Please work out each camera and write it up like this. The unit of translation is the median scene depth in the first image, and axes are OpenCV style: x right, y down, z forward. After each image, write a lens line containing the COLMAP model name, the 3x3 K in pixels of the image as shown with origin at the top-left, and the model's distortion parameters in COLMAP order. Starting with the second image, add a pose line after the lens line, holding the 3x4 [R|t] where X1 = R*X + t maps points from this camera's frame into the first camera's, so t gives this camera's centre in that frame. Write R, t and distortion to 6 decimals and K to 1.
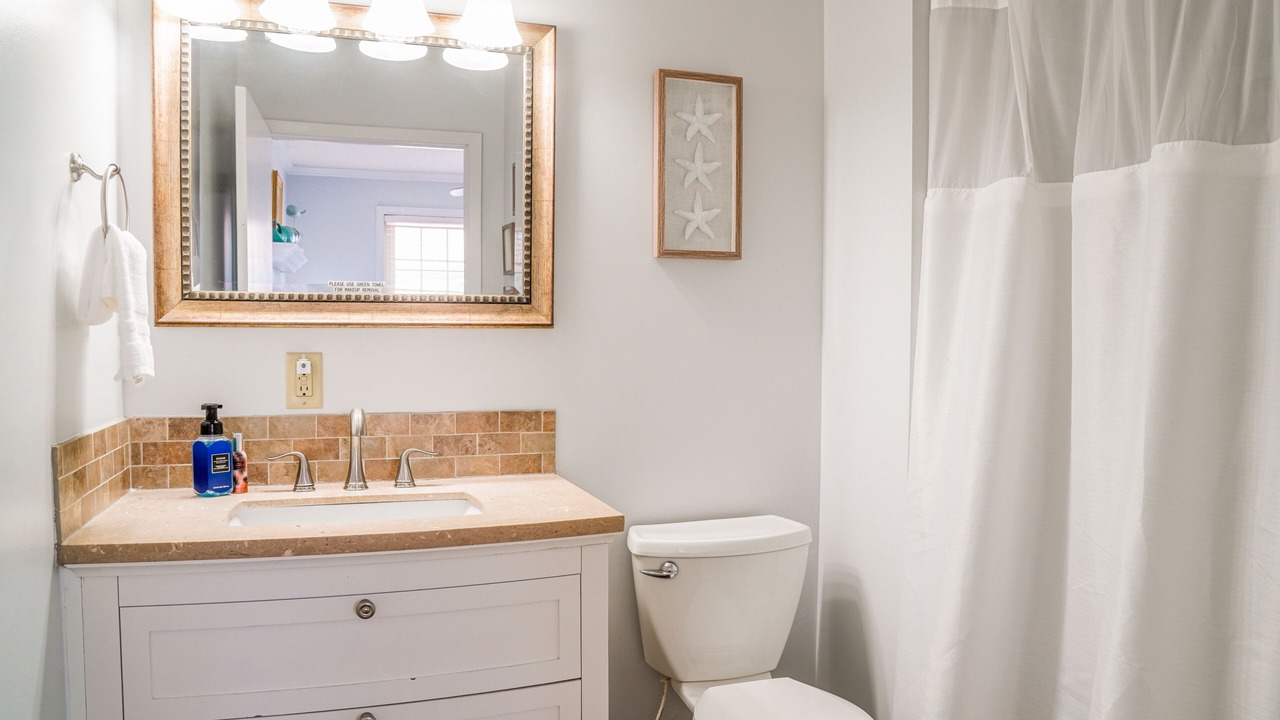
lens RADIAL K [[920.5, 0, 640.6], [0, 920.5, 388.9], [0, 0, 1]] dist [-0.145130, 0.113657]
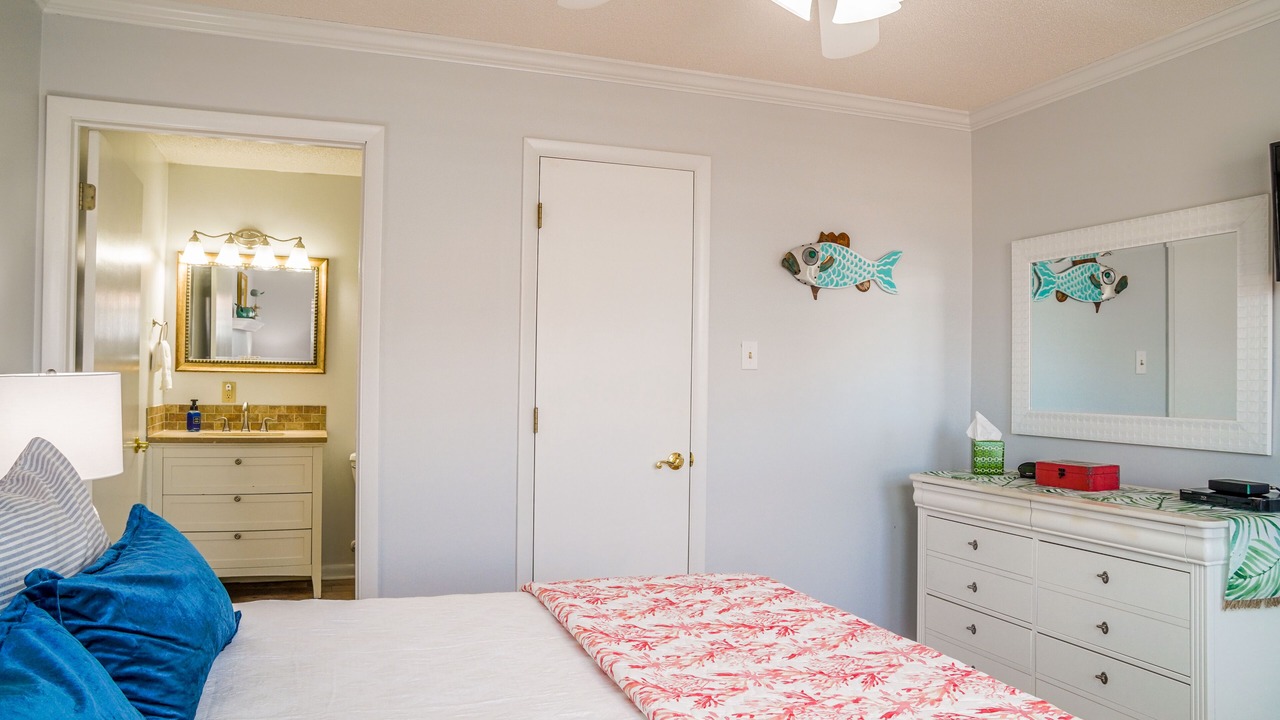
lens RADIAL K [[921.5, 0, 635.3], [0, 921.5, 364.9], [0, 0, 1]] dist [-0.148358, 0.114969]
pose [[0.999955, 0.009487, -0.000114, 0.851081], [-0.009472, 0.997625, -0.068232, 0.081075], [-0.000534, 0.068230, 0.997669, -1.702936]]
